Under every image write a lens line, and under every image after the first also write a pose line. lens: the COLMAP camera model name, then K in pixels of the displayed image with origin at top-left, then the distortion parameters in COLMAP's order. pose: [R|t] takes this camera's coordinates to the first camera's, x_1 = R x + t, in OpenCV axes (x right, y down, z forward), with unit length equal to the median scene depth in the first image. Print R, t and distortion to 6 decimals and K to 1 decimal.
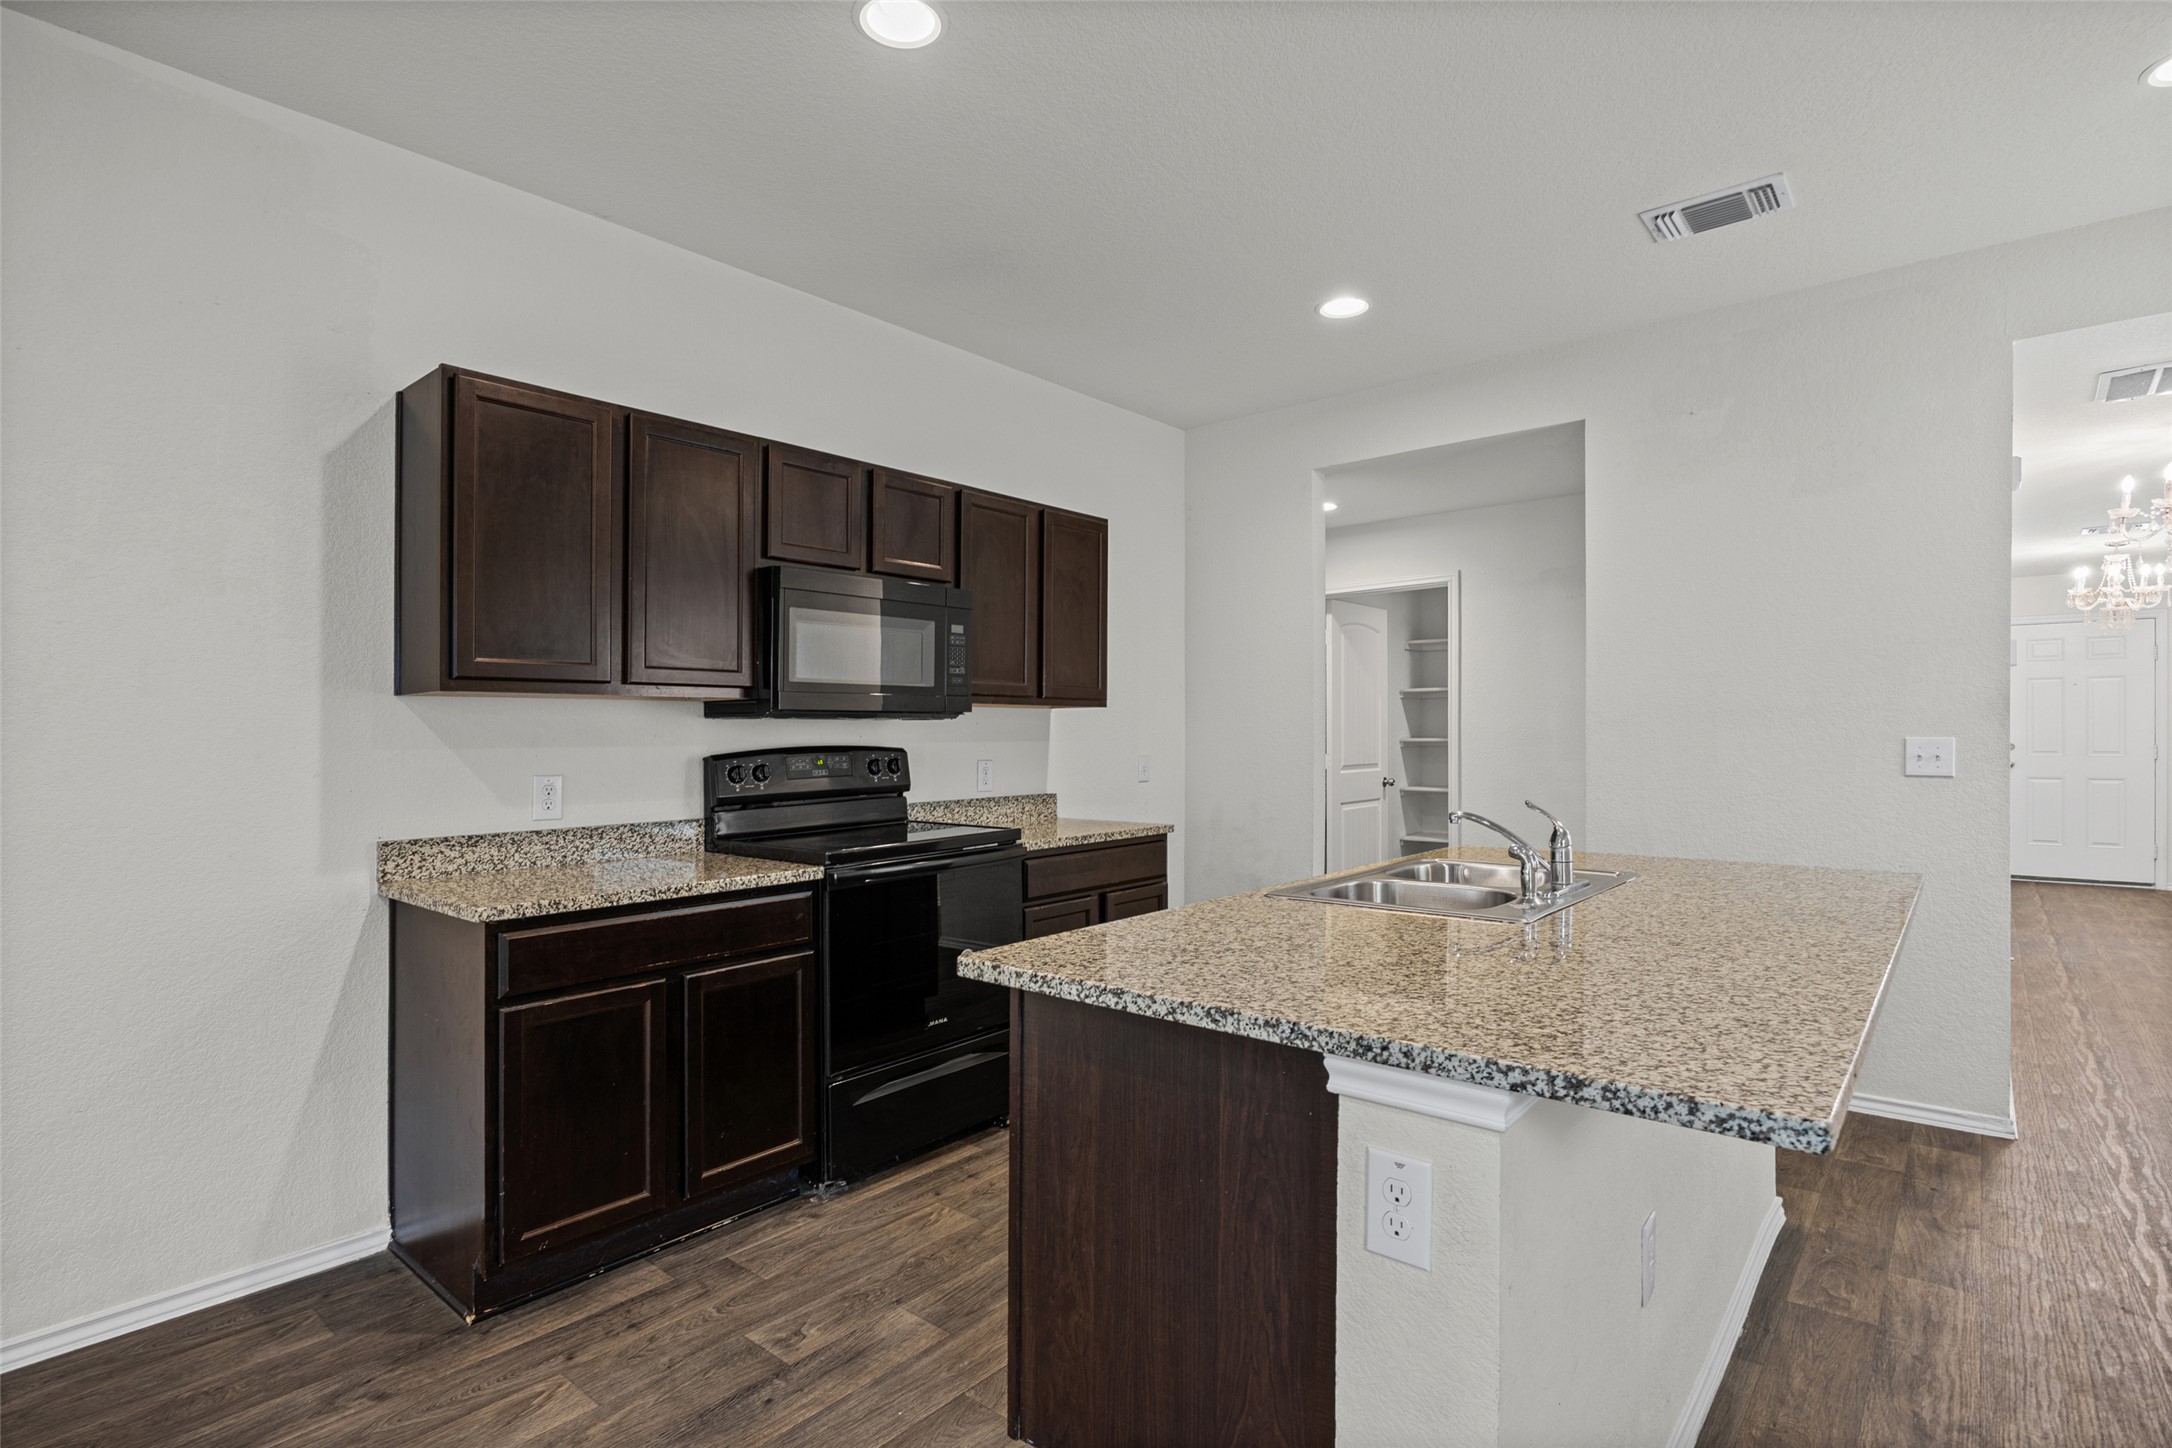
lens RADIAL K [[1067.7, 0, 1099.4], [0, 1067.7, 738.8], [0, 0, 1]] dist [-0.003924, 0.000323]
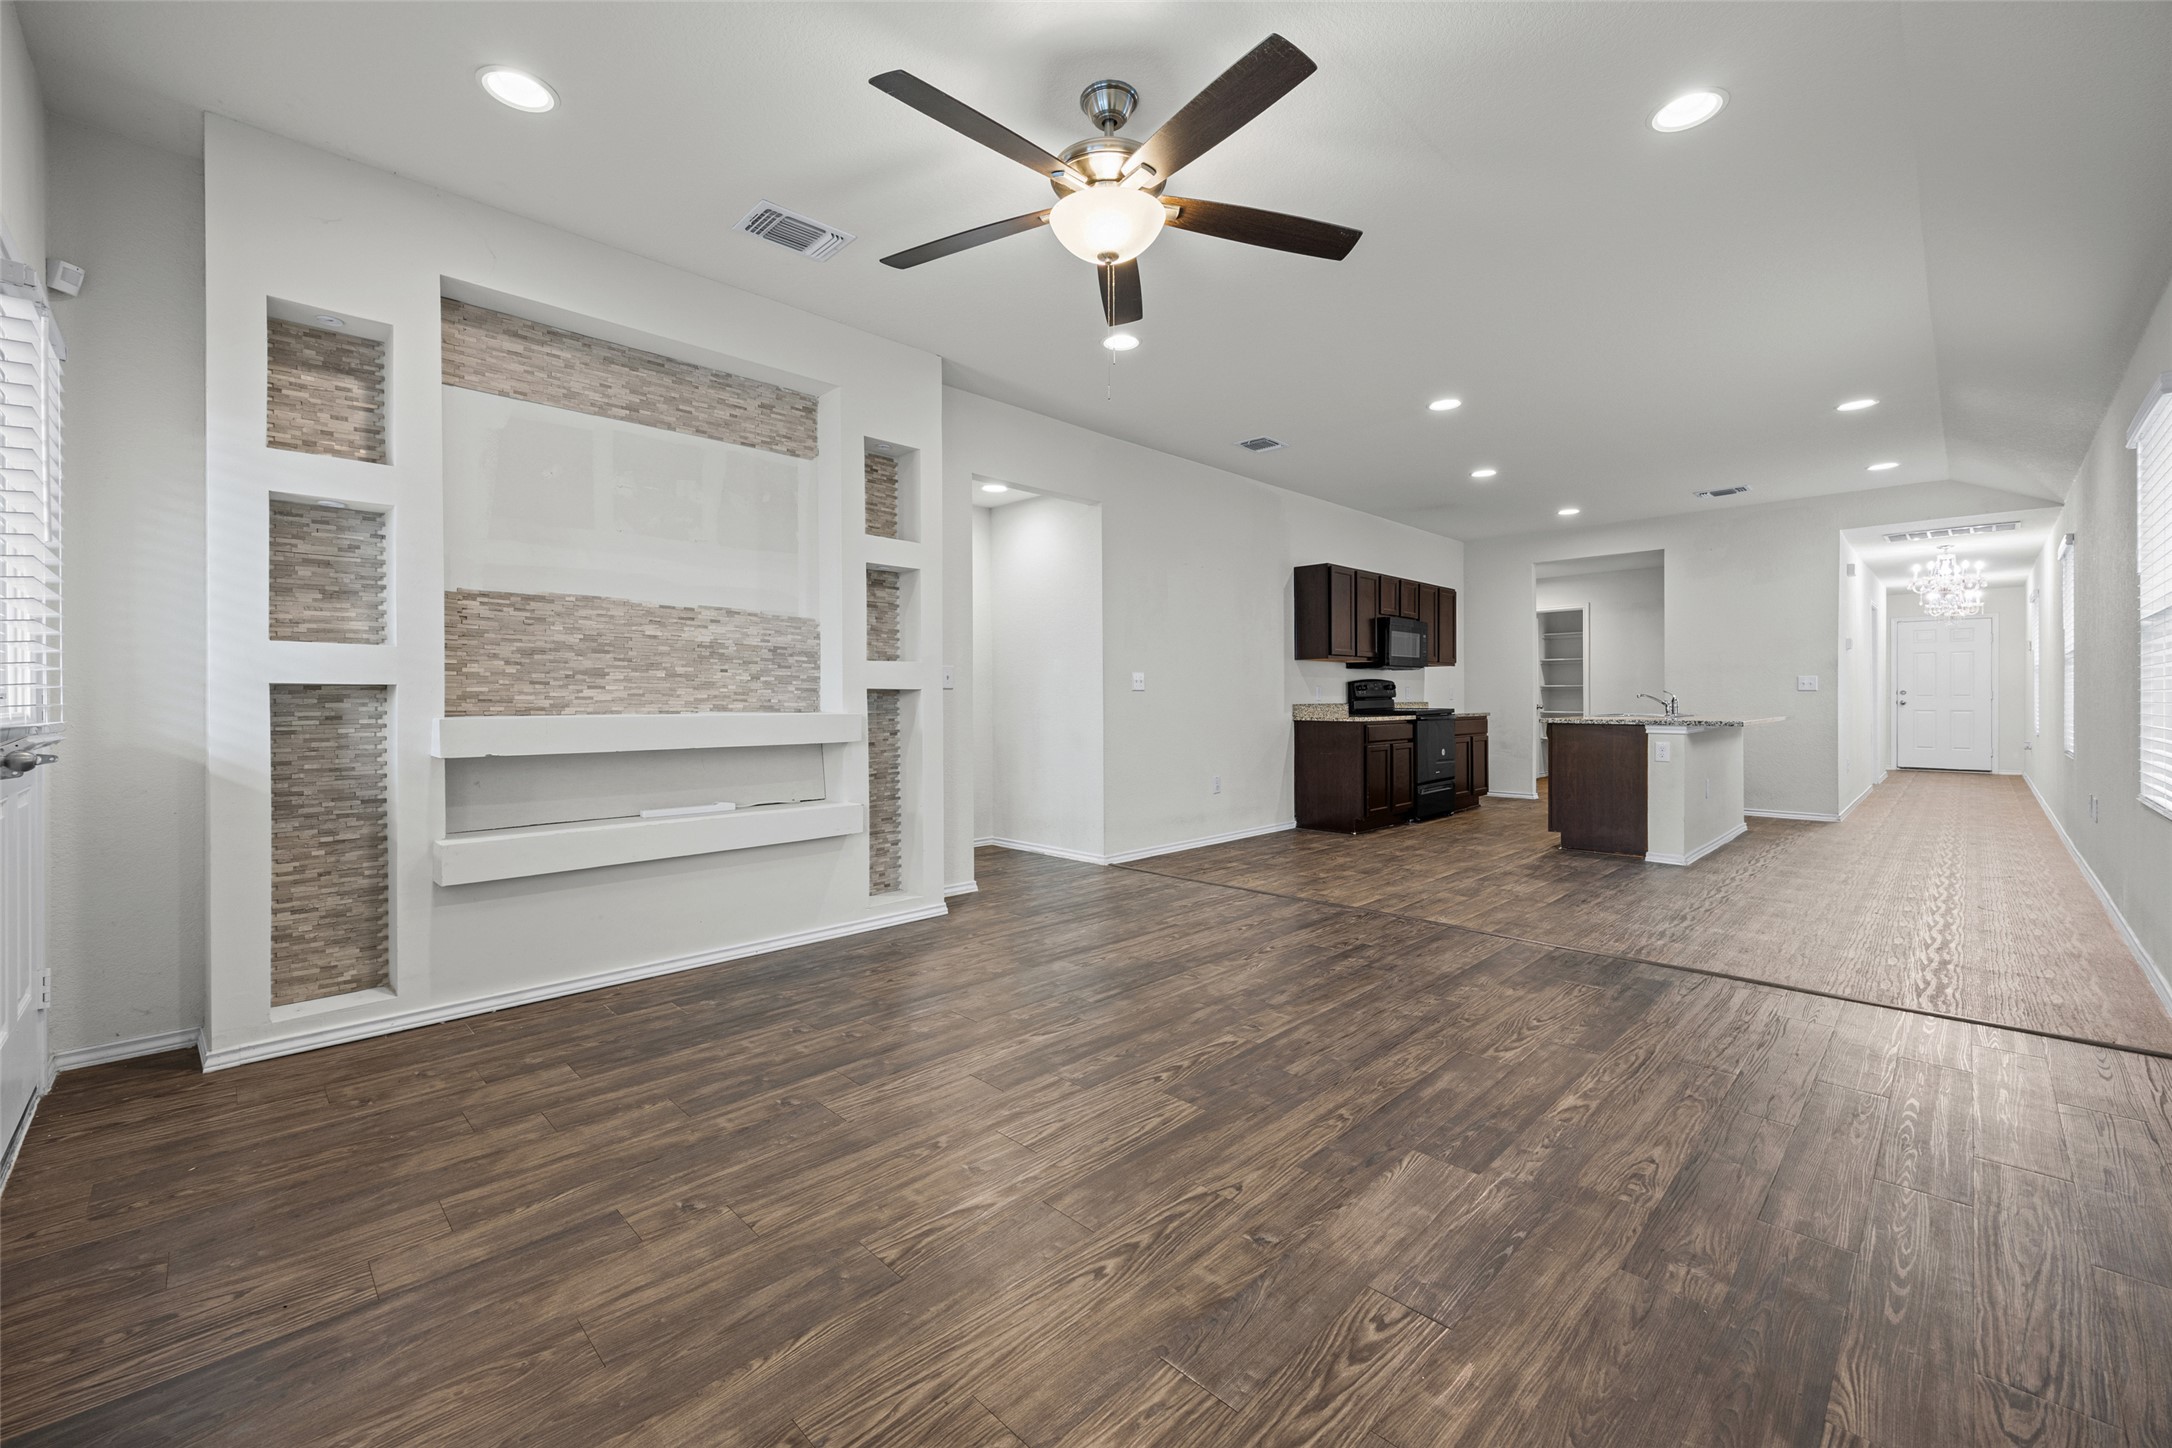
lens RADIAL K [[872.4, 0, 1083.8], [0, 872.4, 707.6], [0, 0, 1]] dist [-0.000234, 0.000034]
pose [[0.995066, 0.003557, -0.099151, -1.094405], [-0.003153, 0.999986, 0.004234, 0.101583], [0.099165, -0.003900, 0.995063, -1.838573]]
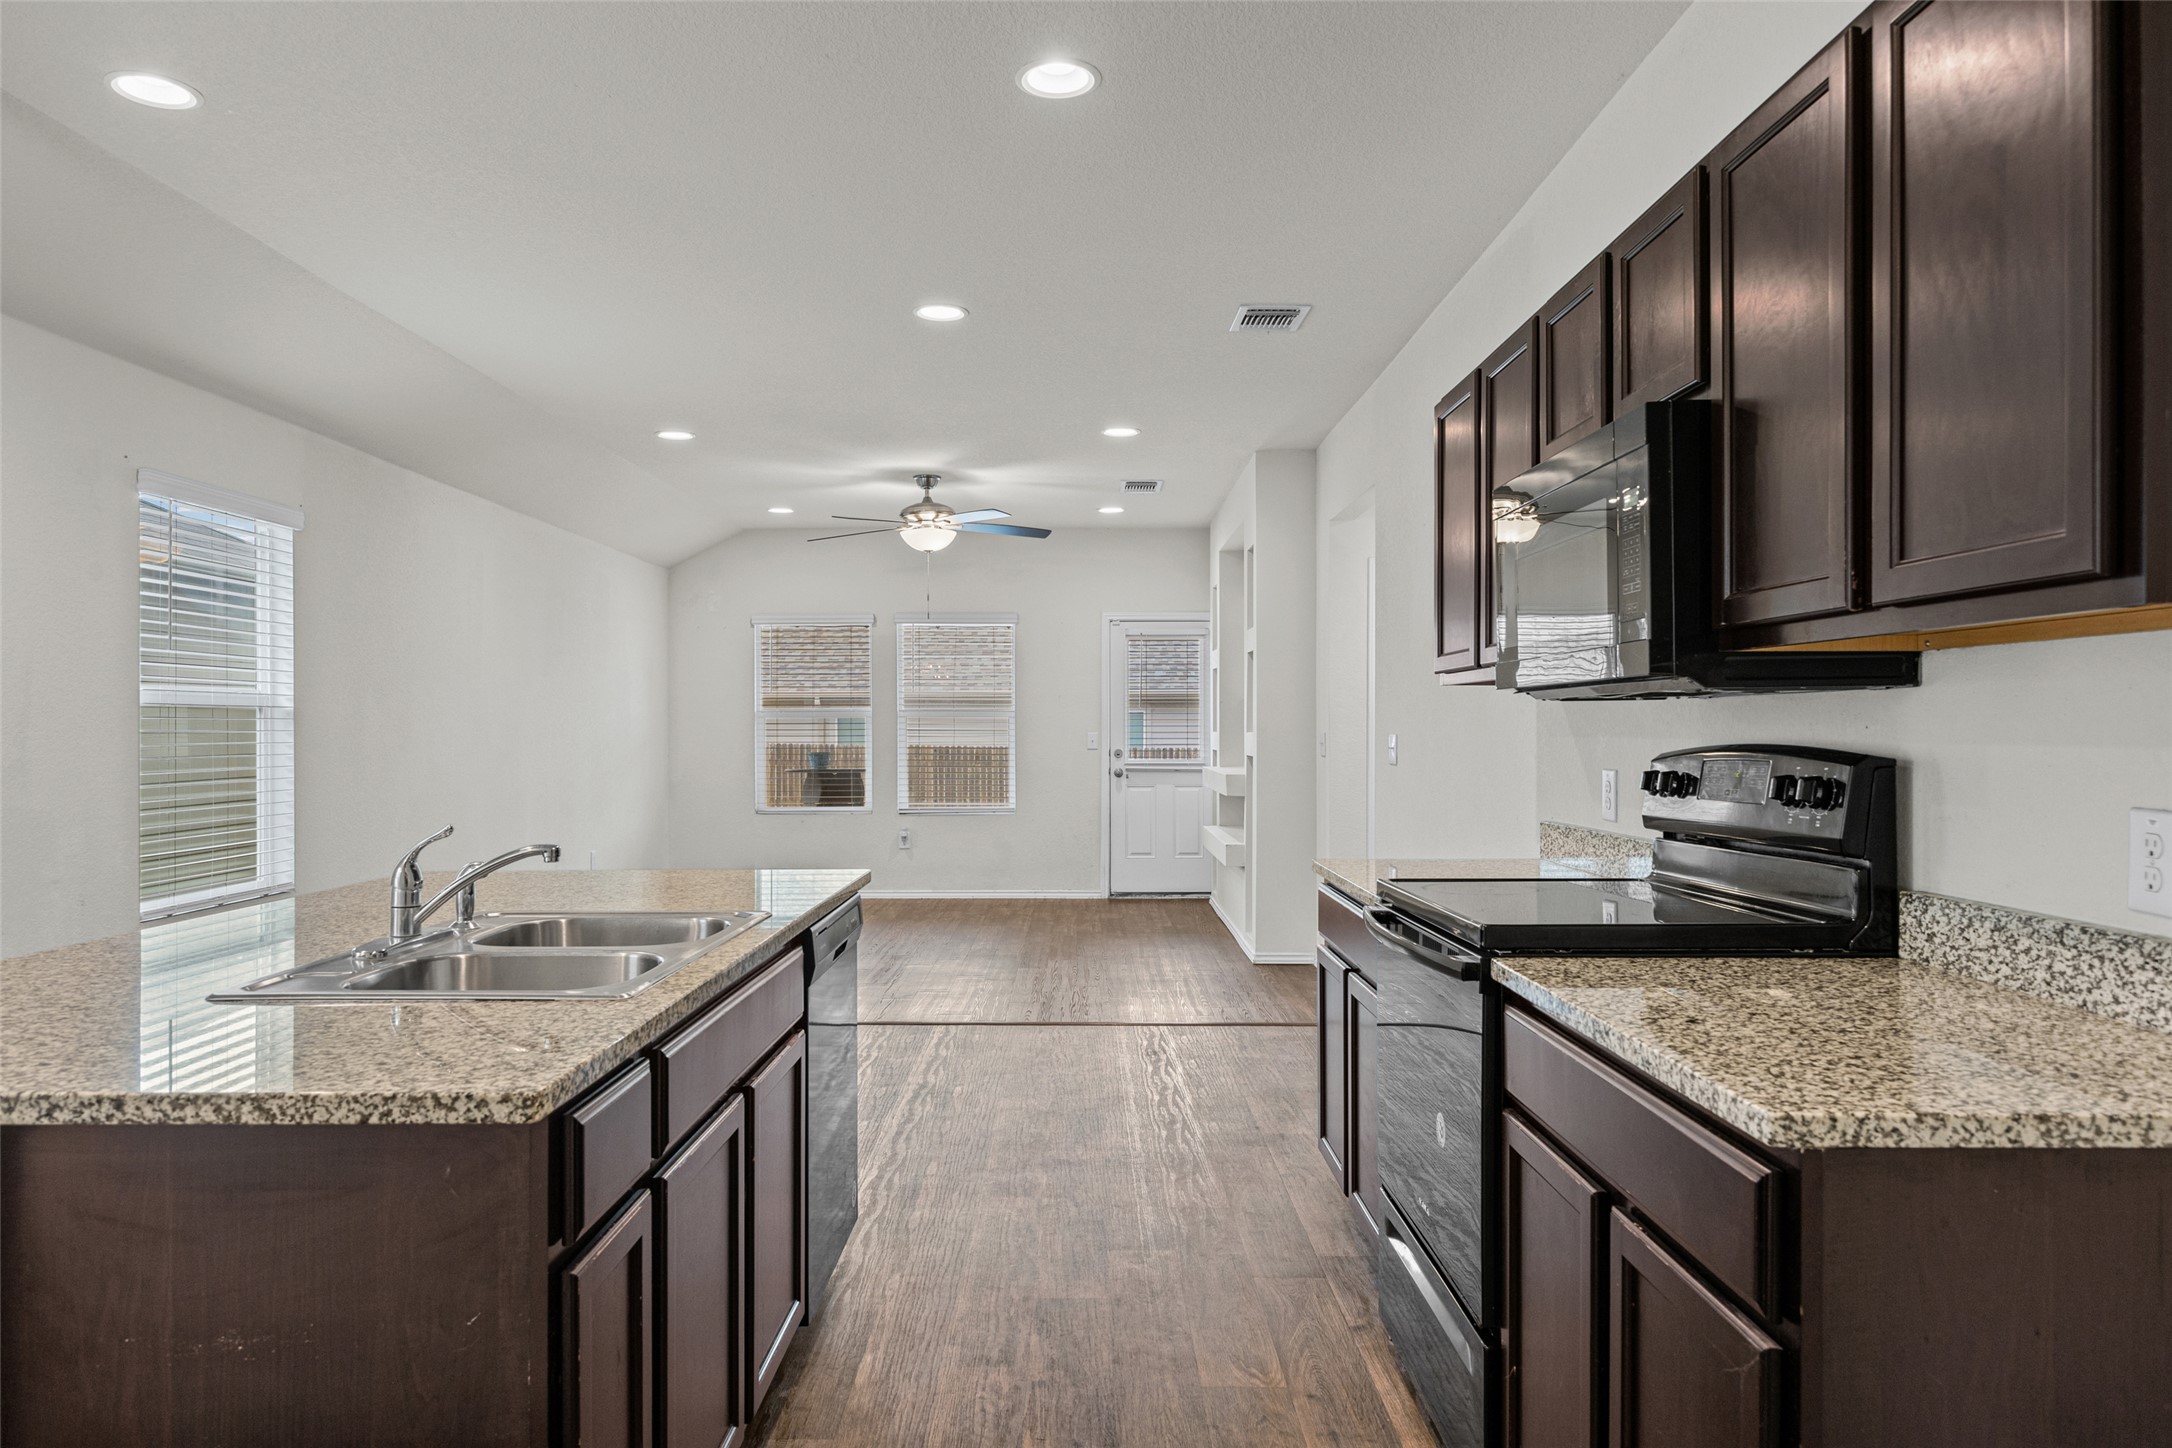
lens RADIAL K [[1400.6, 0, 1070.6], [0, 1400.6, 730.6], [0, 0, 1]] dist [0.001711, -0.000705]
pose [[-0.780612, 0.008772, -0.624955, 0.611194], [0.003763, 0.999949, 0.009336, -0.009418], [0.625005, 0.004936, -0.780605, 1.869714]]
